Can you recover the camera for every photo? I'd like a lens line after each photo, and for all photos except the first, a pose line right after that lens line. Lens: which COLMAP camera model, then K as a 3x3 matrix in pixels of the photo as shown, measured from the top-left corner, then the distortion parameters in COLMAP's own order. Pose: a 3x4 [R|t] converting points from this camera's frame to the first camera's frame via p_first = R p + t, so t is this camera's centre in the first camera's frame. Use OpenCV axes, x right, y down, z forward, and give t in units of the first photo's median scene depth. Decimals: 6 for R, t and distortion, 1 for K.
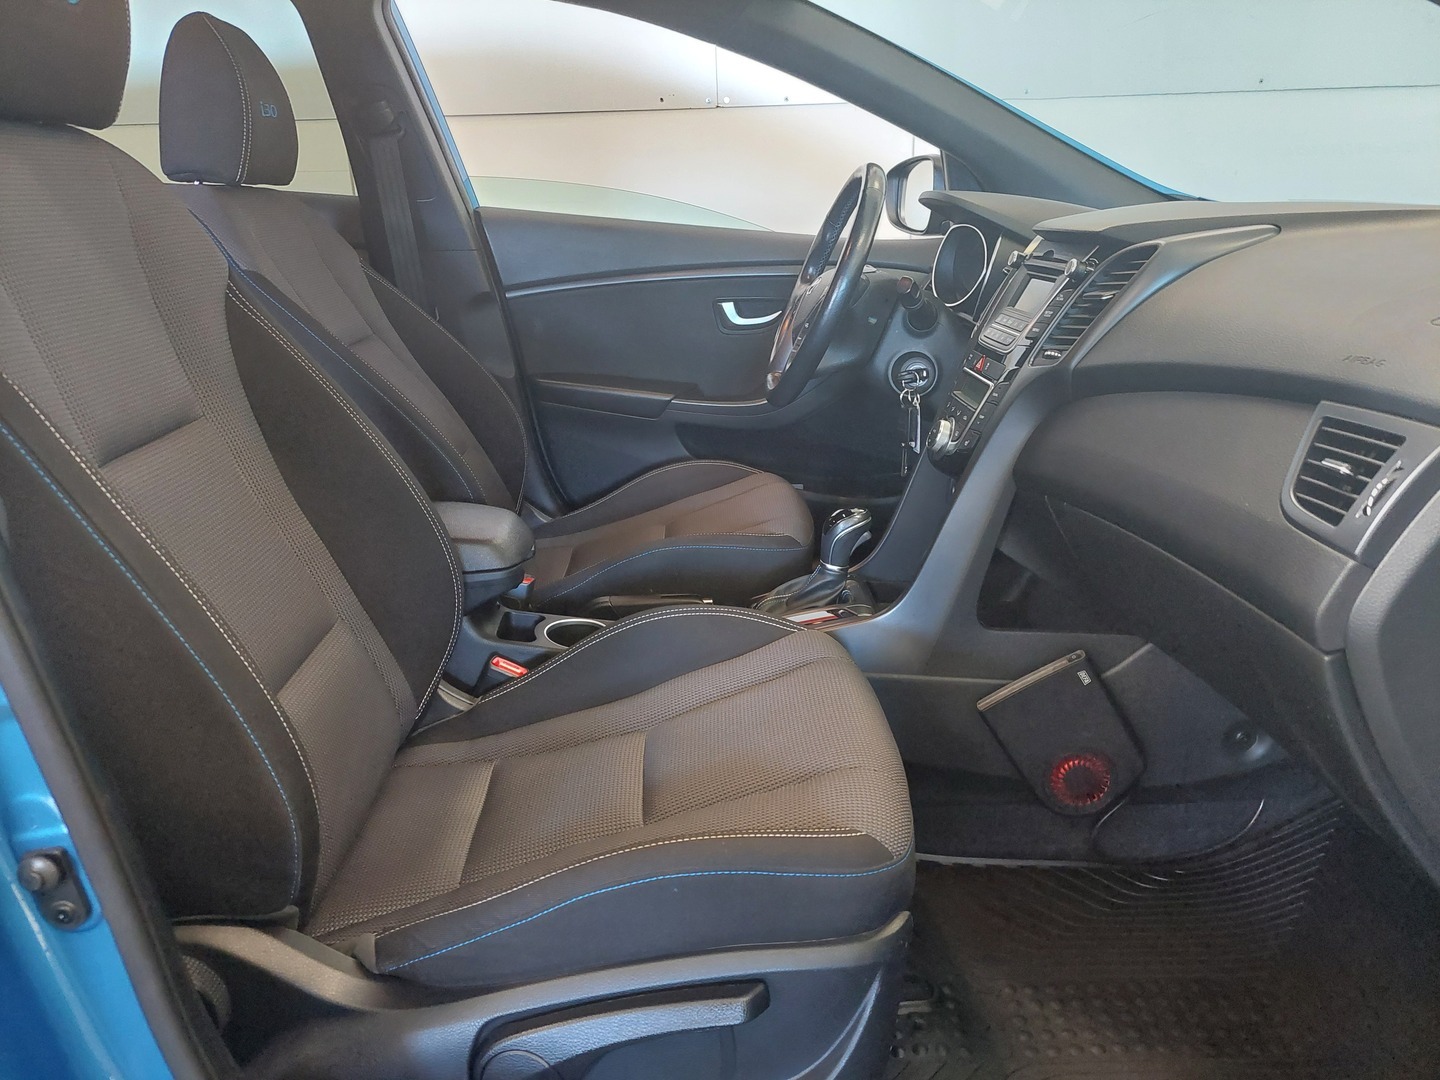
lens RADIAL K [[1056.3, 0, 682.9], [0, 1056.3, 559.4], [0, 0, 1]] dist [-0.004446, -0.004481]
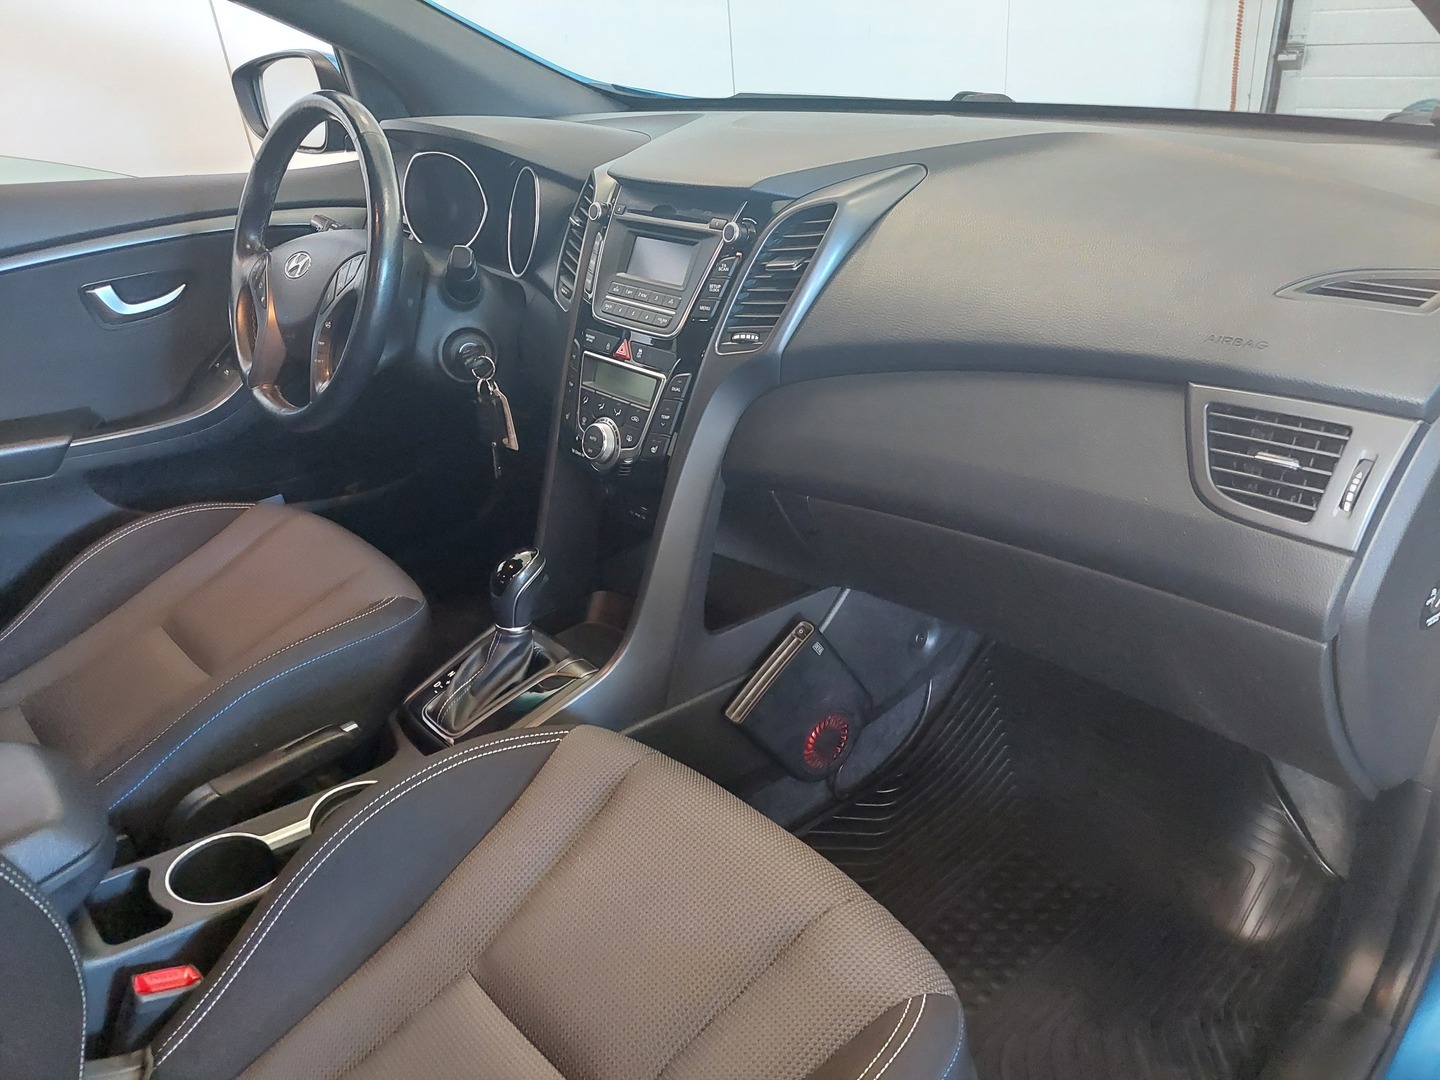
lens RADIAL K [[1032.8, 0, 716.3], [0, 1032.8, 549.3], [0, 0, 1]] dist [0.057837, -0.074357]
pose [[0.728628, -0.344543, 0.591939, -0.215941], [0.261752, 0.938733, 0.224203, -0.207914], [-0.632920, -0.008419, 0.774172, 0.318334]]
